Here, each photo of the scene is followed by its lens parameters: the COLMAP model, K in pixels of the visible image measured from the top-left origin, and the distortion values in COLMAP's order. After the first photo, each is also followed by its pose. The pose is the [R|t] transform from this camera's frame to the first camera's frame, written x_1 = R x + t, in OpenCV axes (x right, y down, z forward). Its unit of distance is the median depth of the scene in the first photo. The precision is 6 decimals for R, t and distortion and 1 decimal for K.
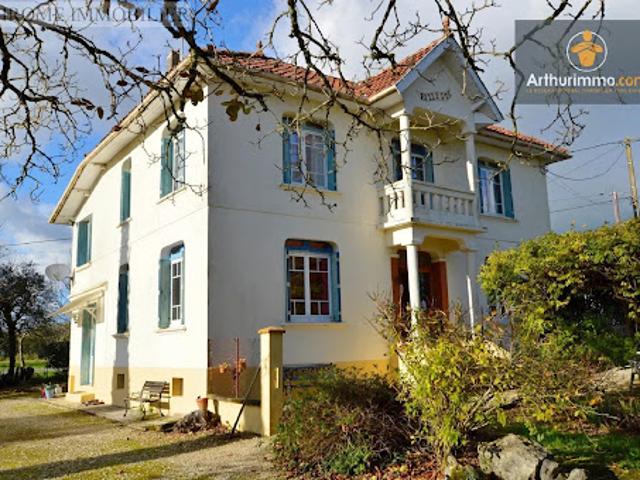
lens RADIAL K [[585.4, 0, 320.0], [0, 585.4, 240.0], [0, 0, 1]] dist [0.001589, 0.025575]
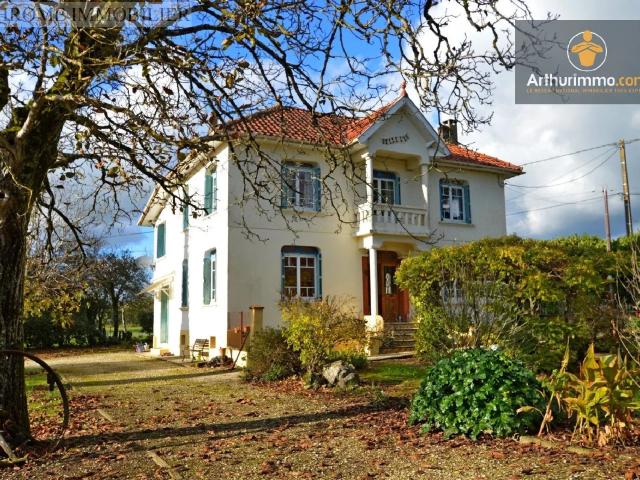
lens RADIAL K [[585.4, 0, 320.0], [0, 585.4, 240.0], [0, 0, 1]] dist [0.001589, 0.025575]
pose [[0.988917, -0.003928, -0.148418, 0.232870], [0.010348, 0.999042, 0.042514, -0.071761], [0.148109, -0.043578, 0.988010, -0.415088]]
